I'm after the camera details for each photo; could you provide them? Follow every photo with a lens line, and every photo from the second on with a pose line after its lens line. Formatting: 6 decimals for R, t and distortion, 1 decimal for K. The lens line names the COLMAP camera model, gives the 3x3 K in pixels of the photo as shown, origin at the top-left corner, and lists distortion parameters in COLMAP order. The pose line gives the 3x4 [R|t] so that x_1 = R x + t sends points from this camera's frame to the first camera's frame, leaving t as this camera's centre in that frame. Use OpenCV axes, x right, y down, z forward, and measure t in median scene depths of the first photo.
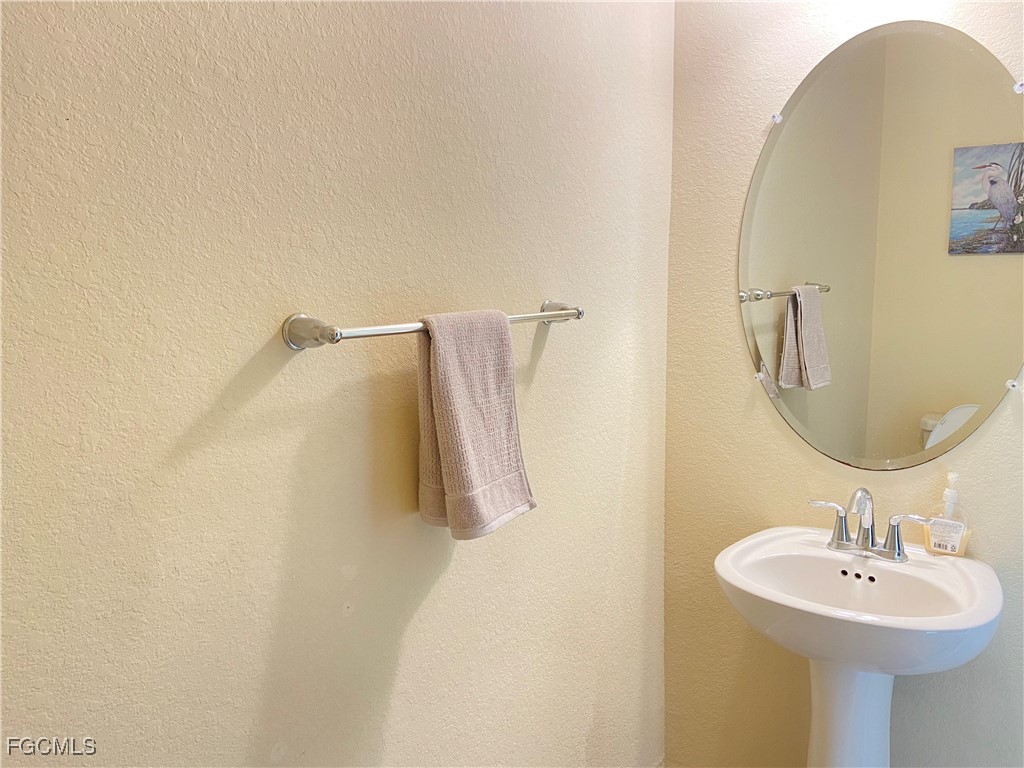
lens RADIAL K [[771.7, 0, 512.1], [0, 771.7, 384.2], [0, 0, 1]] dist [0.122632, -0.153832]
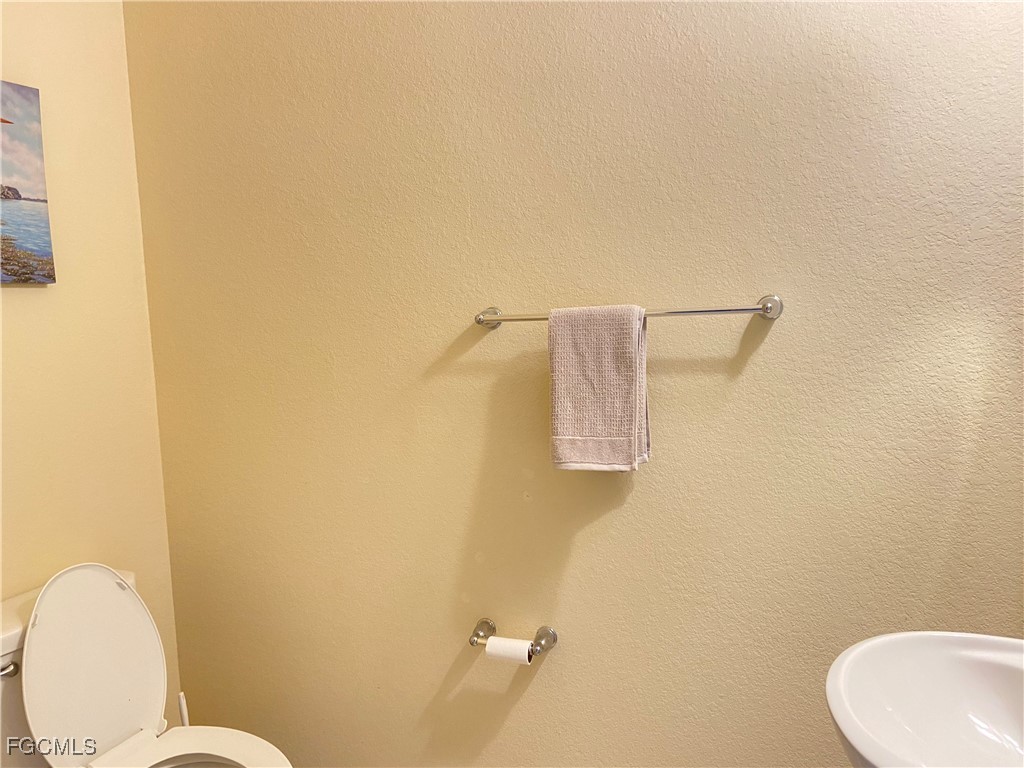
lens RADIAL K [[771.7, 0, 511.7], [0, 771.7, 383.8], [0, 0, 1]] dist [0.122632, -0.153832]
pose [[0.249284, 0.101167, -0.963132, 1.288251], [-0.095796, 0.992227, 0.079429, -0.057895], [0.963681, 0.072464, 0.257038, 0.573856]]
